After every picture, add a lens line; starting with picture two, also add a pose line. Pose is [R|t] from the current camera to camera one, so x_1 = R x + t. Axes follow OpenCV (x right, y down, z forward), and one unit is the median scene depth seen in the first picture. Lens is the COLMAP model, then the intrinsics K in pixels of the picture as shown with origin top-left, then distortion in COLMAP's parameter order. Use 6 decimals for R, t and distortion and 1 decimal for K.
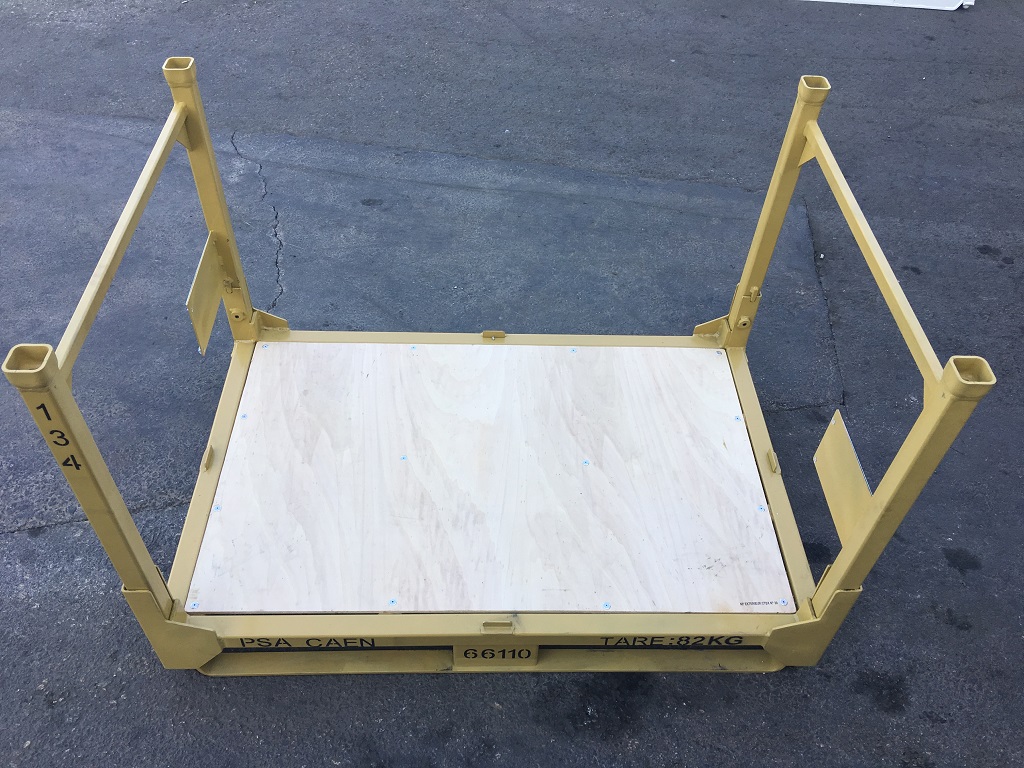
lens RADIAL K [[859.7, 0, 519.4], [0, 859.7, 380.4], [0, 0, 1]] dist [0.072310, -0.116212]
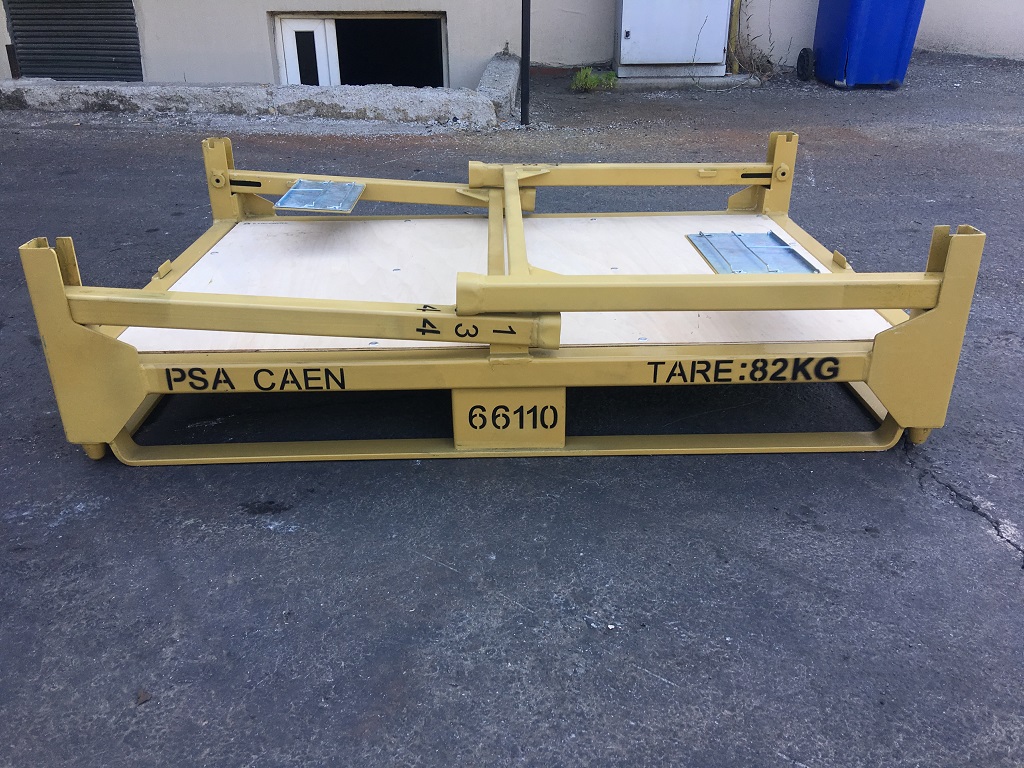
lens RADIAL K [[859.7, 0, 516.1], [0, 859.7, 381.1], [0, 0, 1]] dist [0.072310, -0.116212]
pose [[-0.999367, -0.034025, -0.010366, -0.036477], [-0.020752, 0.321076, 0.946826, -0.708457], [-0.028887, 0.946442, -0.321579, 1.456931]]
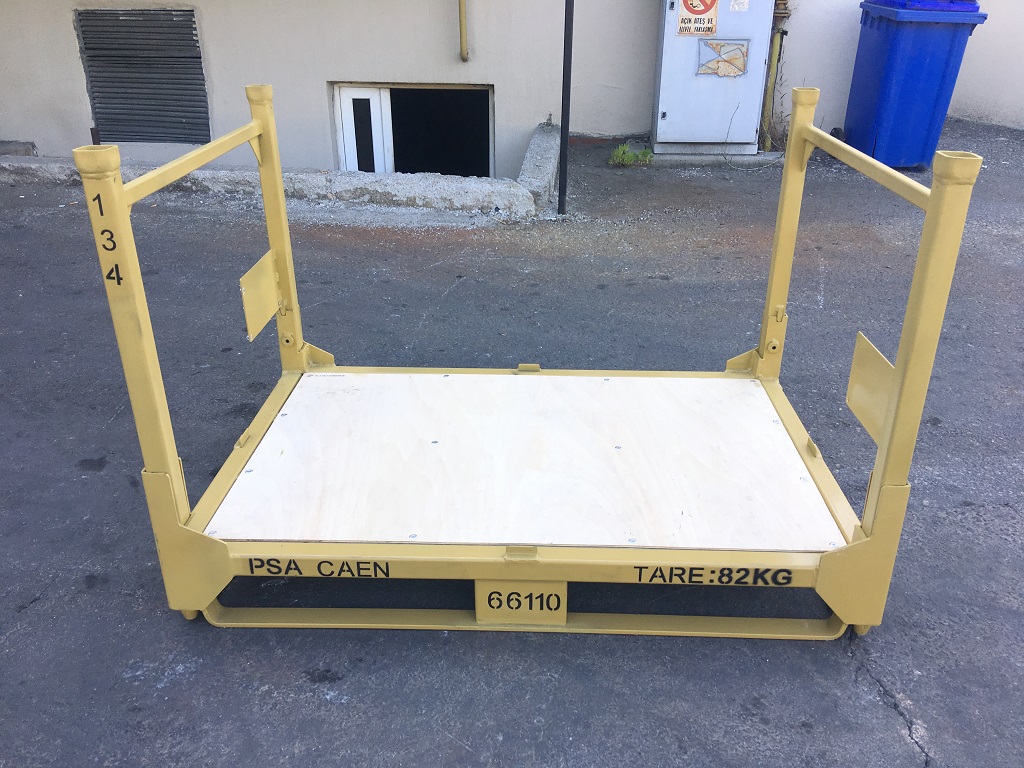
lens RADIAL K [[859.7, 0, 514.9], [0, 859.7, 379.8], [0, 0, 1]] dist [0.072310, -0.116212]
pose [[-0.997152, -0.064741, 0.038674, -0.052493], [0.015655, 0.323947, 0.945946, -0.925260], [-0.073770, 0.943857, -0.322011, 1.327783]]
